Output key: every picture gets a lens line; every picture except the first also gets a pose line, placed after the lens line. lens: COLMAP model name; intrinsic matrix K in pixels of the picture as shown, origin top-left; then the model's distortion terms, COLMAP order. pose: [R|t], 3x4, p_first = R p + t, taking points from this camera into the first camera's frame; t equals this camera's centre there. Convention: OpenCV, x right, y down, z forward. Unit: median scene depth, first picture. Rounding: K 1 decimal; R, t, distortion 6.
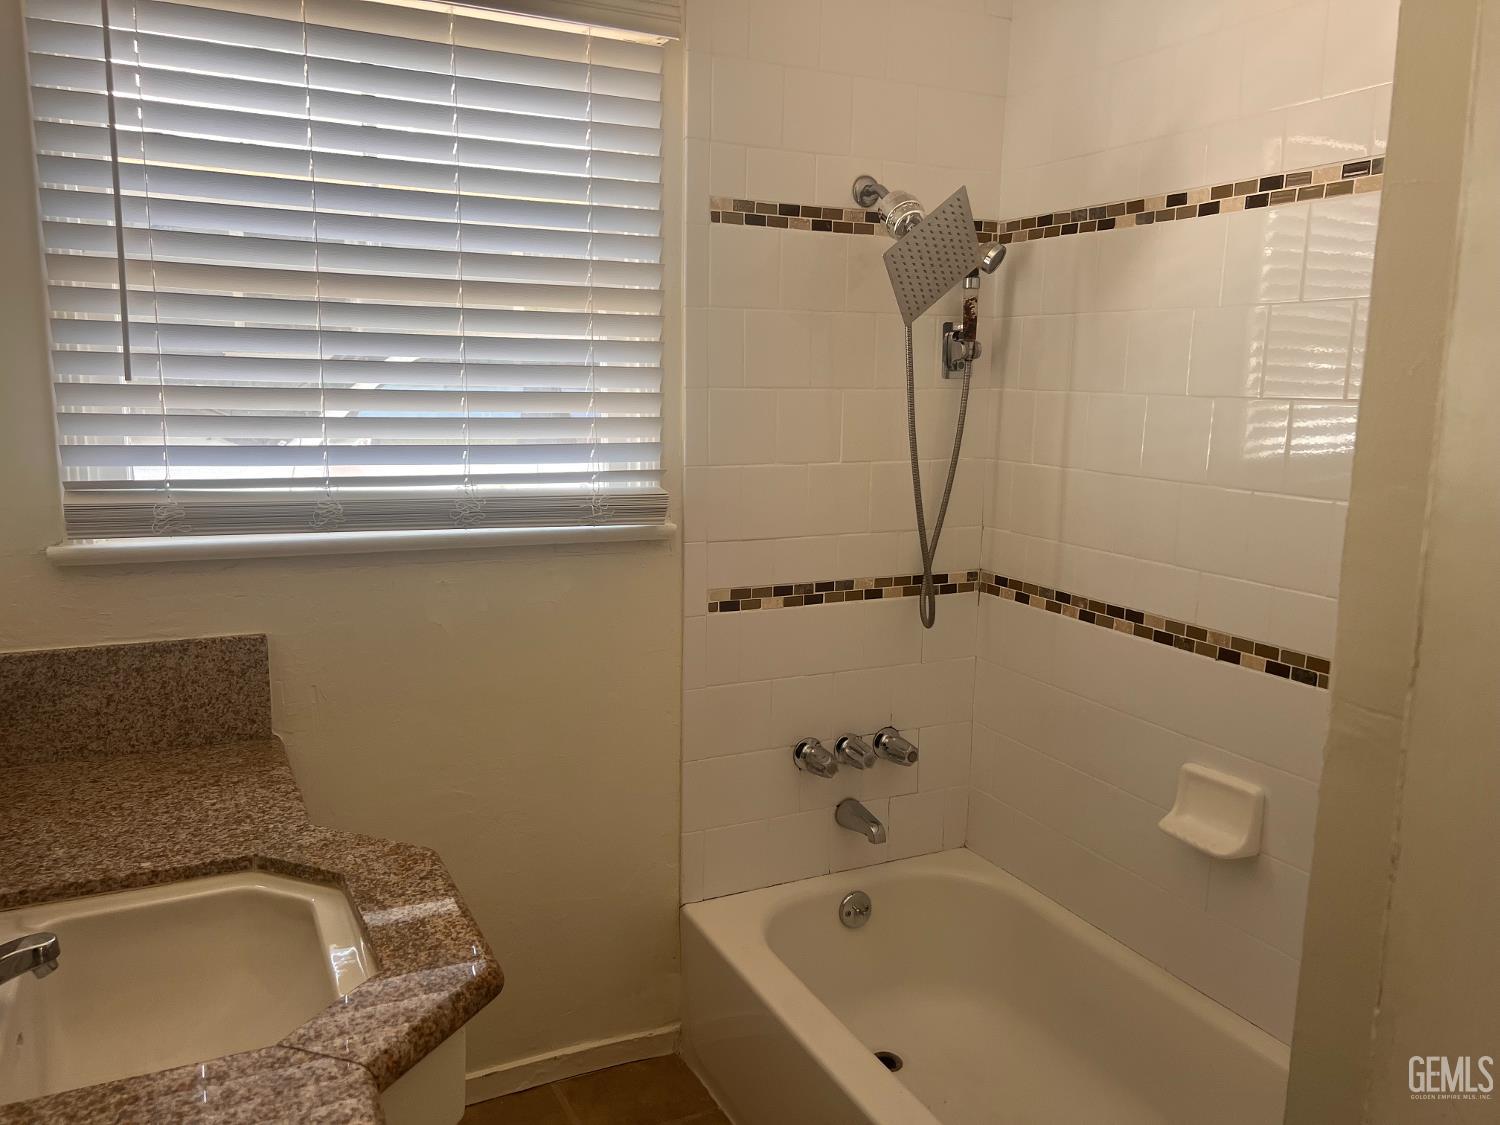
lens RADIAL K [[1125.2, 0, 762.7], [0, 1125.2, 571.9], [0, 0, 1]] dist [0.059435, -0.058337]
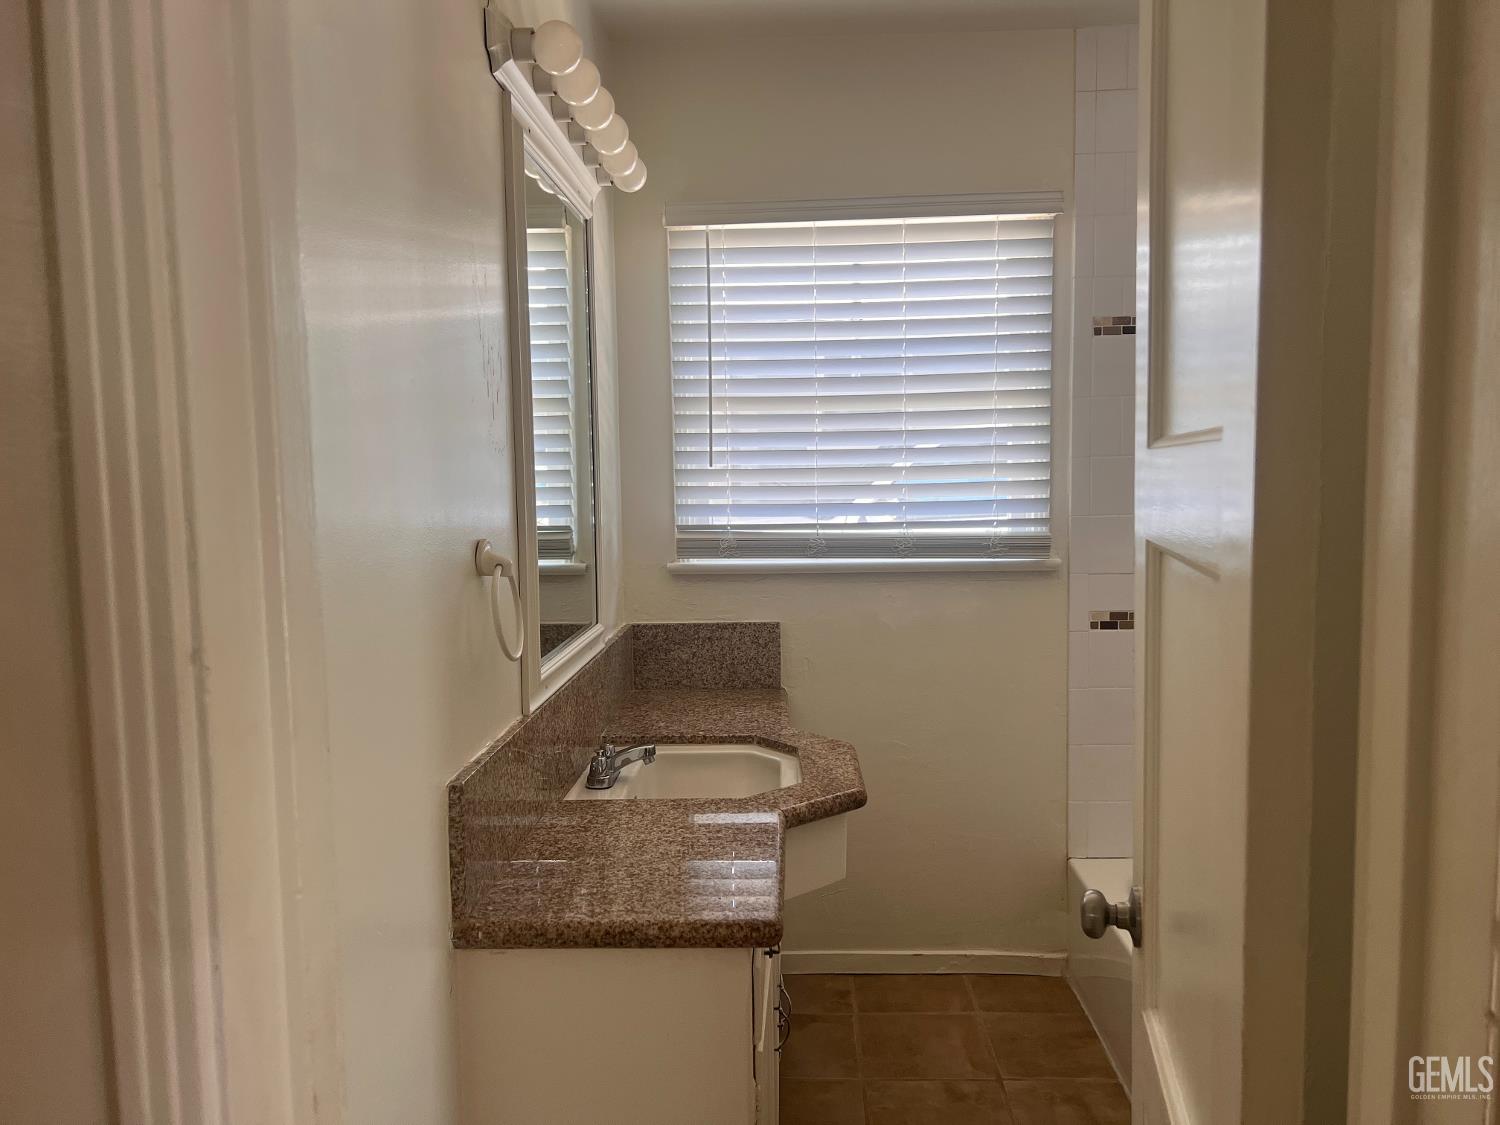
lens RADIAL K [[1125.2, 0, 749.7], [0, 1125.2, 560.6], [0, 0, 1]] dist [0.059435, -0.058337]
pose [[0.874867, 0.008997, -0.484280, 0.294239], [-0.047314, 0.996633, -0.066958, 0.078504], [0.482047, 0.081493, 0.872347, -0.409352]]
